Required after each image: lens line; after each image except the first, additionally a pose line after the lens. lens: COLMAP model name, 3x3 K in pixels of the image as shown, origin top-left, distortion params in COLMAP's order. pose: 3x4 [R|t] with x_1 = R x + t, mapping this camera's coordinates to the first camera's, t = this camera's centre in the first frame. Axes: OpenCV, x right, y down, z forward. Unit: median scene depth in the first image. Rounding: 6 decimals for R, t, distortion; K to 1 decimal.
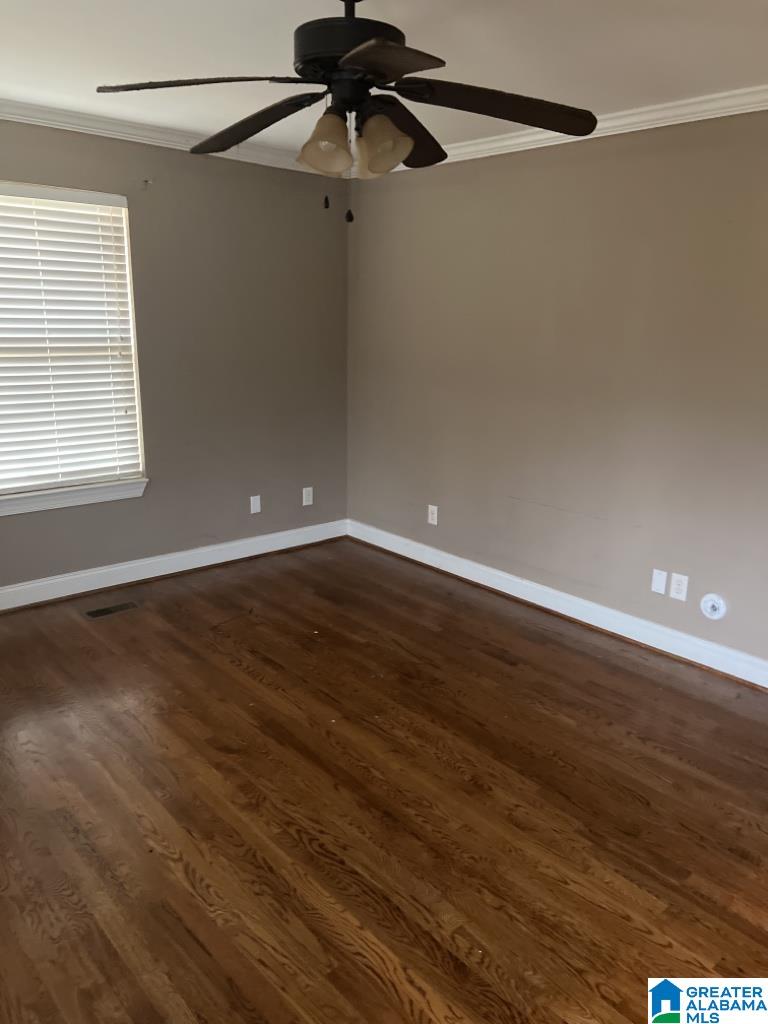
lens RADIAL K [[764.6, 0, 395.7], [0, 764.6, 515.7], [0, 0, 1]] dist [0.043032, -0.042436]
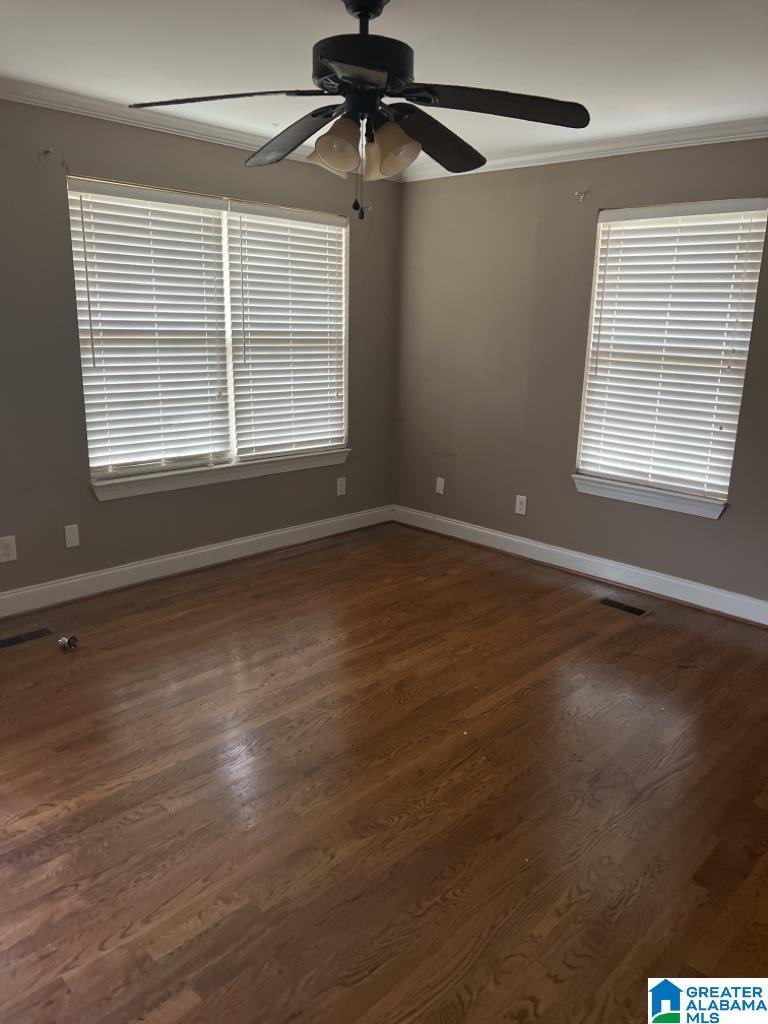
lens RADIAL K [[764.6, 0, 395.7], [0, 764.6, 515.7], [0, 0, 1]] dist [0.043032, -0.042436]
pose [[0.077606, 0.238452, -0.968048, 0.818825], [-0.284187, 0.935986, 0.207772, -0.171178], [0.955623, 0.258982, 0.140403, 0.745142]]
